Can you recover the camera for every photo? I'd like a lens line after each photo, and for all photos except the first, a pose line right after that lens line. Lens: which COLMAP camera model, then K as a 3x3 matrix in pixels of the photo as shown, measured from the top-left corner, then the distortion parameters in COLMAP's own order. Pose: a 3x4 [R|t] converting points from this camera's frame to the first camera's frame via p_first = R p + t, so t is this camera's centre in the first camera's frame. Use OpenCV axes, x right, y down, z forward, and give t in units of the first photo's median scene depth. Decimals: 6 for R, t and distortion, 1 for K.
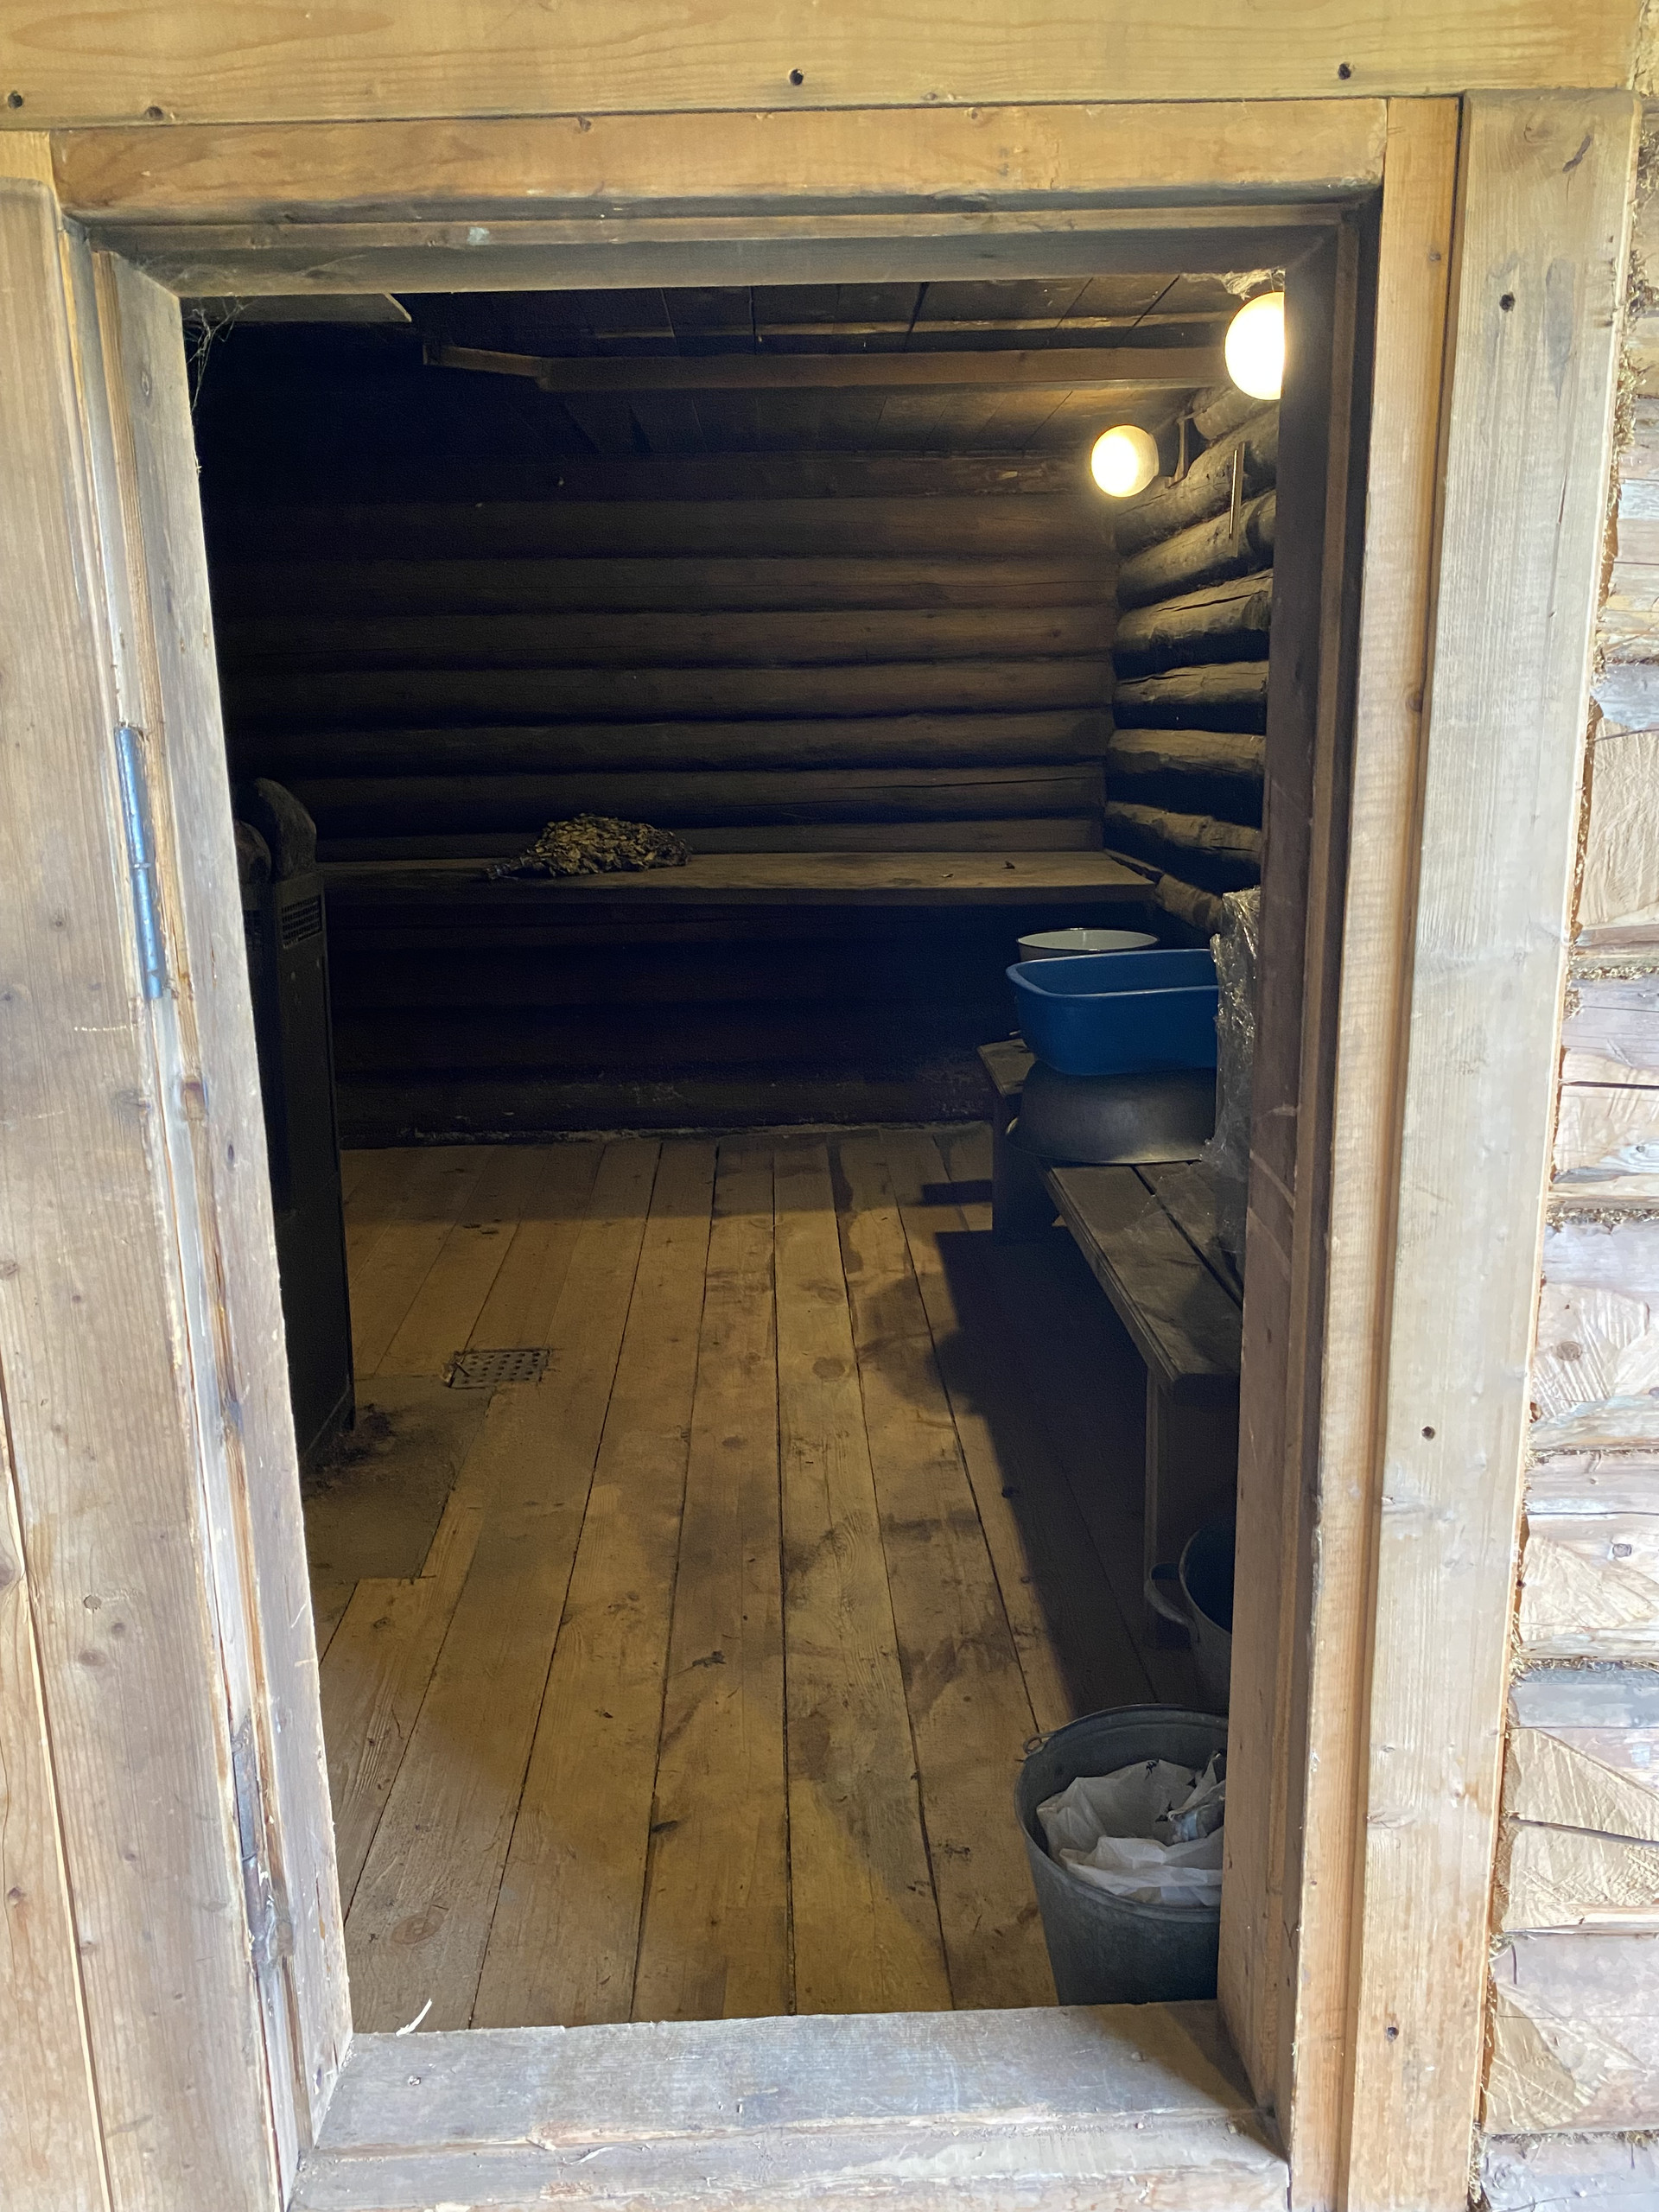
lens RADIAL K [[1686.9, 0, 829.3], [0, 1686.9, 1107.8], [0, 0, 1]] dist [0.039835, -0.044118]
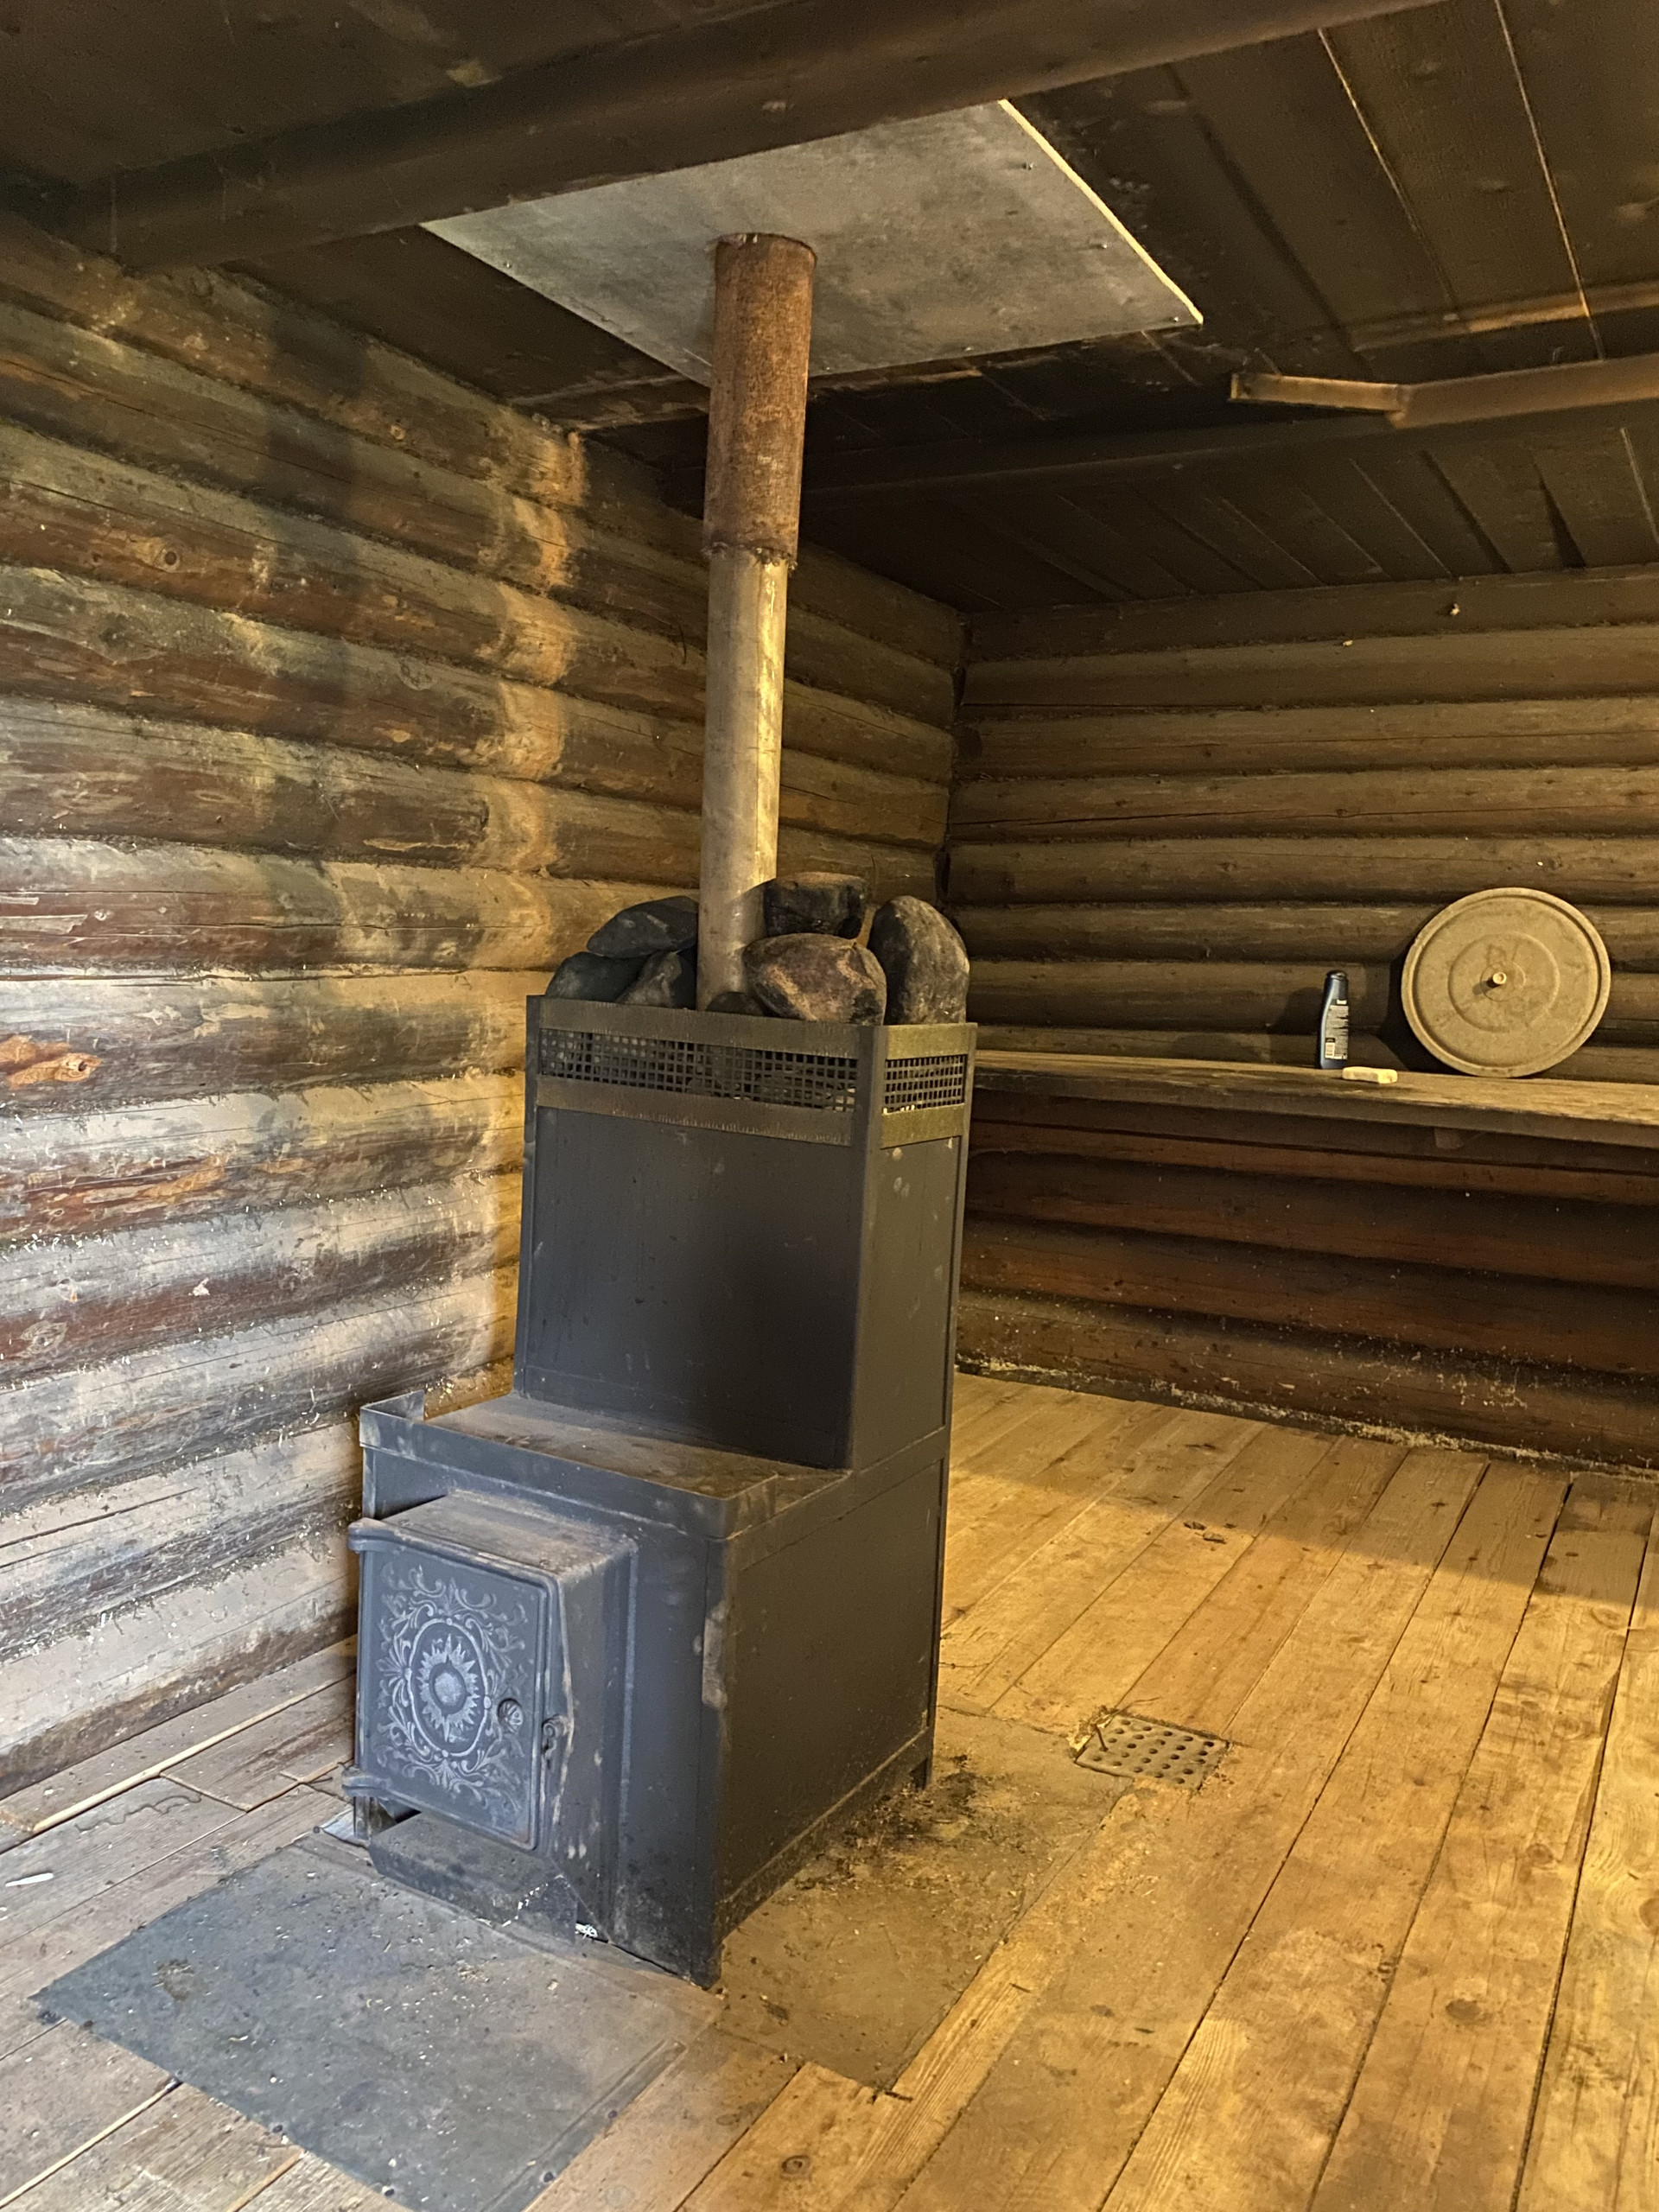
lens RADIAL K [[1686.9, 0, 818.3], [0, 1686.9, 1105.4], [0, 0, 1]] dist [0.039835, -0.044118]
pose [[0.853022, 0.090864, -0.513903, 0.022545], [-0.163715, 0.981609, -0.098188, -0.015420], [0.495530, 0.167891, 0.852210, 0.263609]]
